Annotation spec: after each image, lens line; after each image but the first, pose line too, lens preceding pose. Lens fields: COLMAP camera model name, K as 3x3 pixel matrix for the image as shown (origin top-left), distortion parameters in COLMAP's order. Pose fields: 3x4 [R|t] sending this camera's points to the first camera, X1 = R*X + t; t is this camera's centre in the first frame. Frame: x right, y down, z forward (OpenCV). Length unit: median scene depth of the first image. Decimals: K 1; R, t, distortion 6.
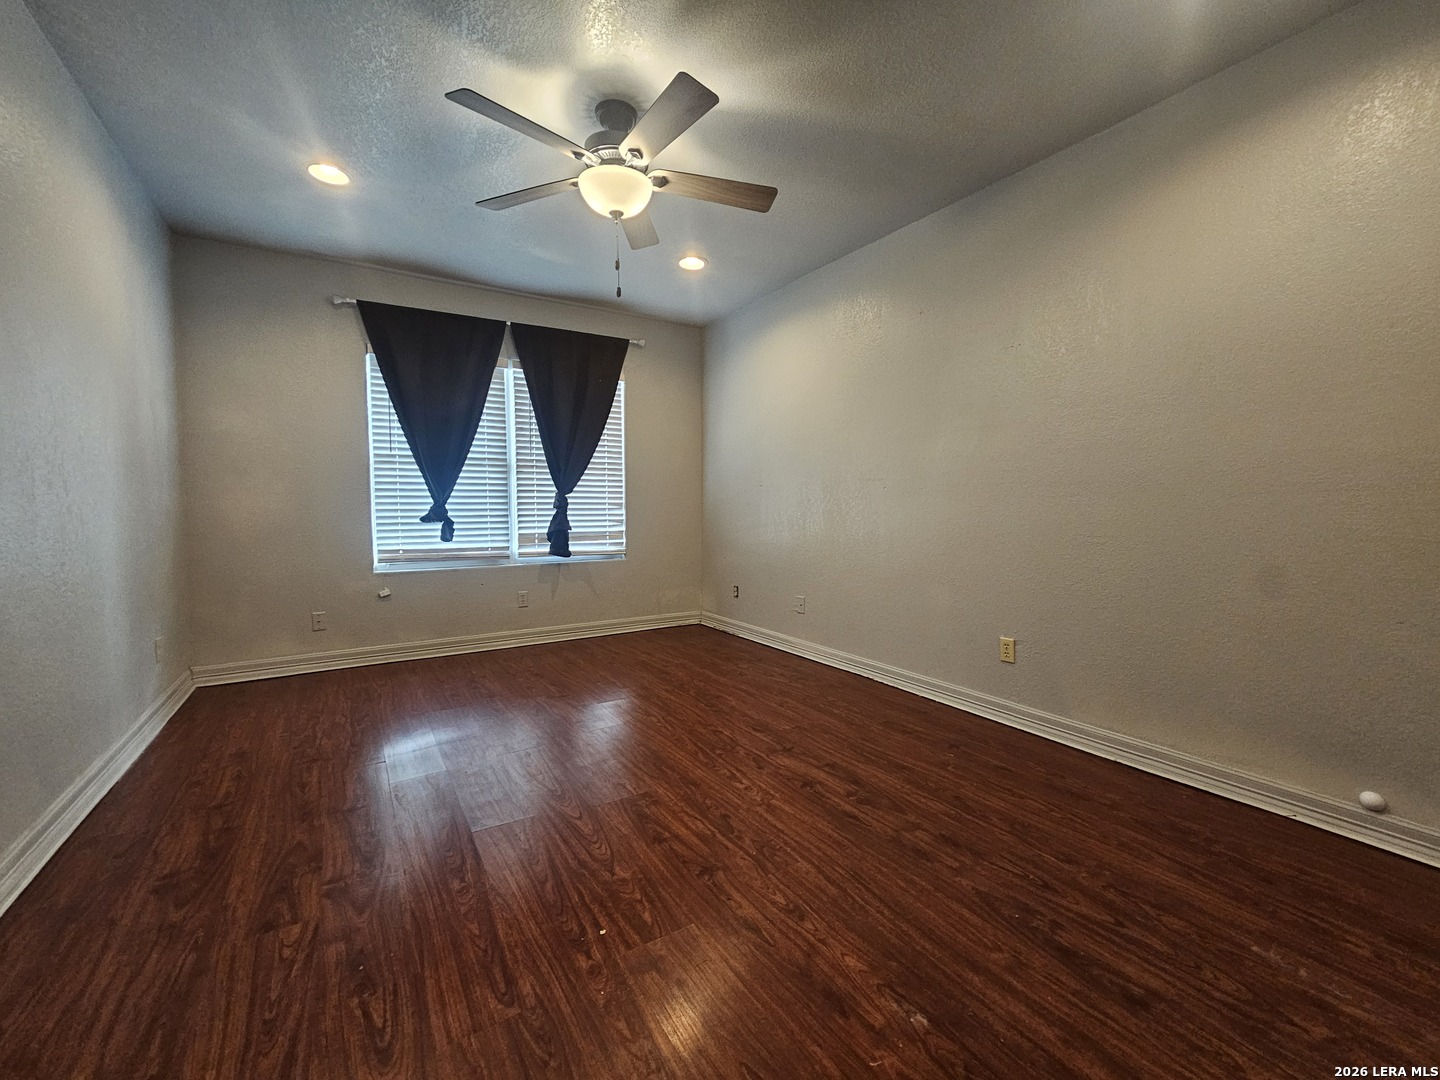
lens RADIAL K [[593.6, 0, 720.8], [0, 593.6, 536.8], [0, 0, 1]] dist [-0.003197, 0.000212]
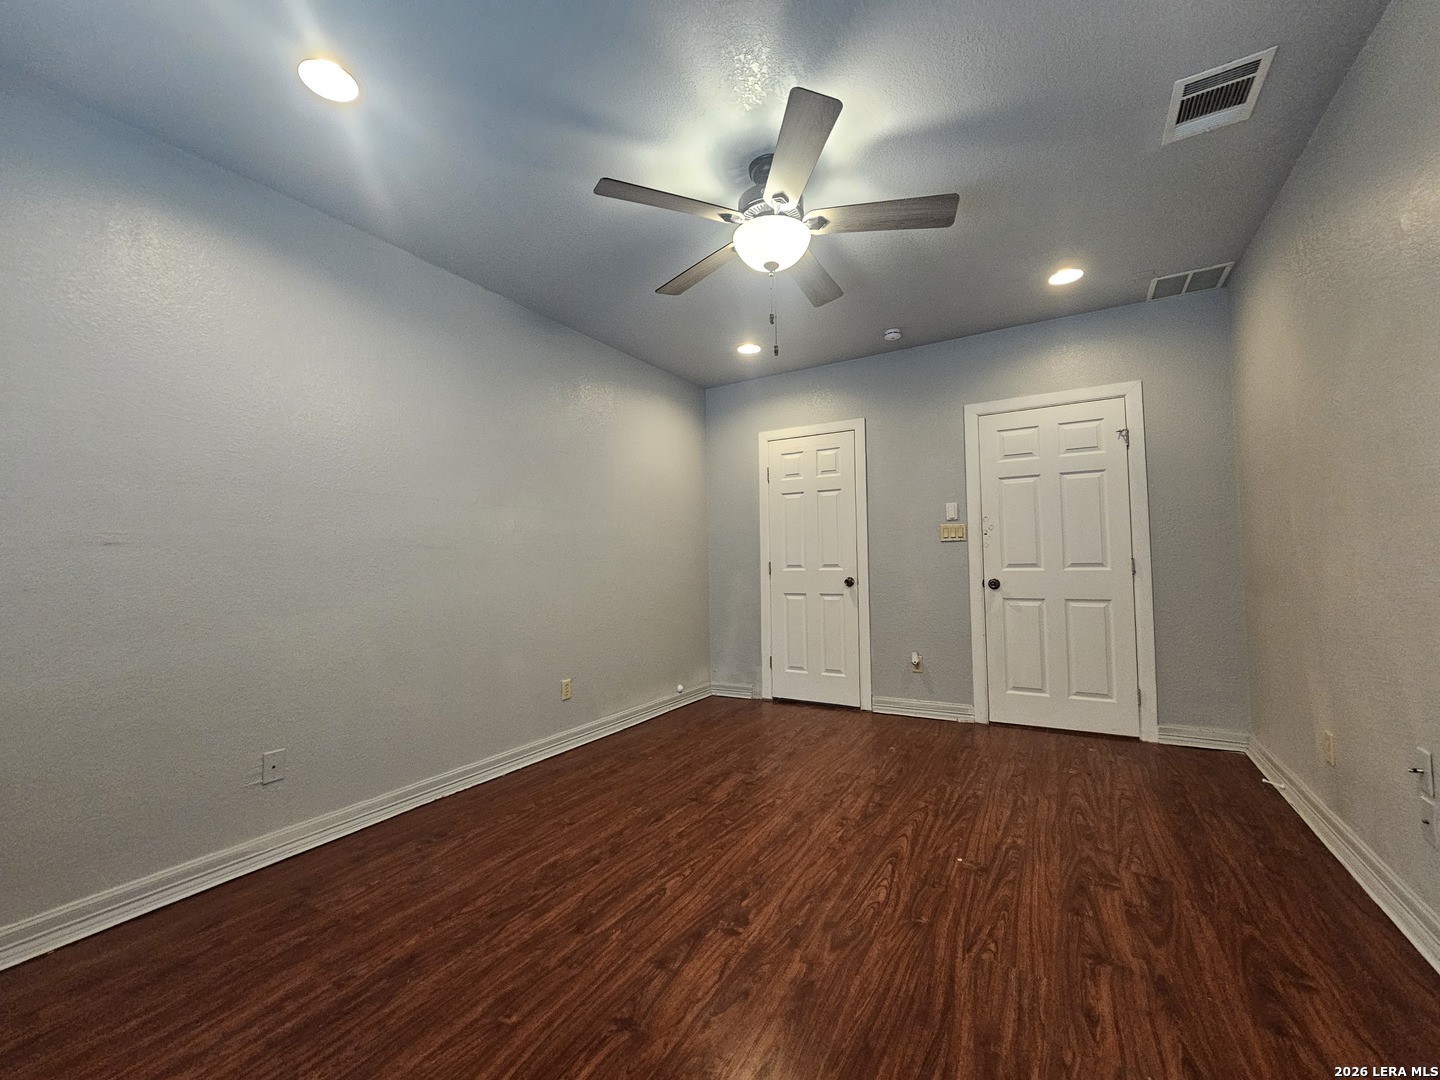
lens RADIAL K [[593.6, 0, 720.8], [0, 593.6, 536.8], [0, 0, 1]] dist [-0.003197, 0.000212]
pose [[-0.457279, 0.045842, 0.888141, -0.892151], [0.064598, 0.997745, -0.018239, -0.098153], [-0.886974, 0.049032, -0.459209, 1.423260]]
